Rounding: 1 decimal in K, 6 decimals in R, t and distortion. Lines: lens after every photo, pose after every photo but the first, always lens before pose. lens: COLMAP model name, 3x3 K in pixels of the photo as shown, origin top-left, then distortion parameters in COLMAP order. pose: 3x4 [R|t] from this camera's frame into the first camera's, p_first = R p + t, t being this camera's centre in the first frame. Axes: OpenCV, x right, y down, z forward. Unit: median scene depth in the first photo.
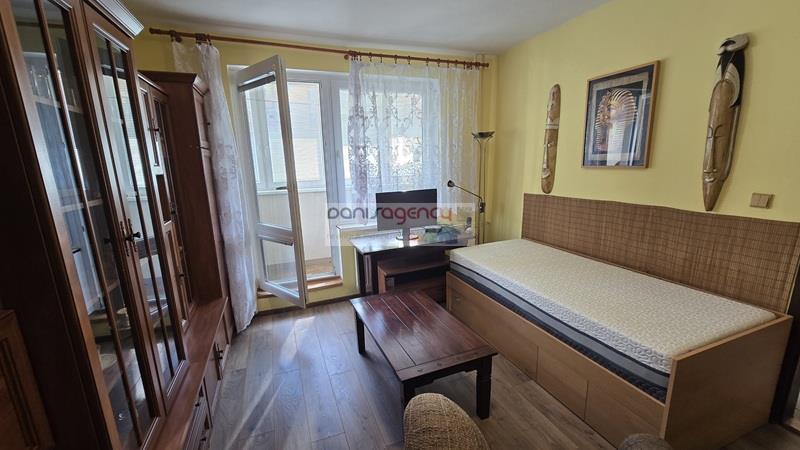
lens RADIAL K [[332.0, 0, 400.8], [0, 332.0, 232.5], [0, 0, 1]] dist [-0.000809, -0.000352]
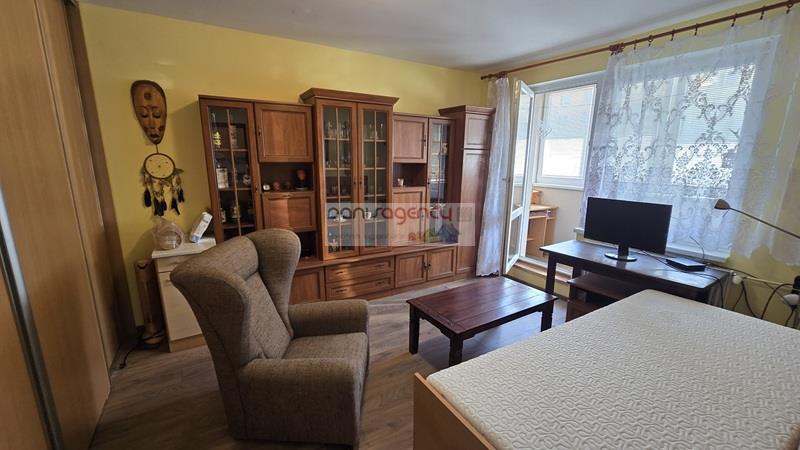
lens RADIAL K [[332.0, 0, 400.8], [0, 332.0, 232.5], [0, 0, 1]] dist [-0.000809, -0.000352]
pose [[0.172750, 0.246806, -0.953543, 0.723149], [-0.229749, 0.951490, 0.204652, -0.089489], [0.957796, 0.183722, 0.221073, 0.291602]]
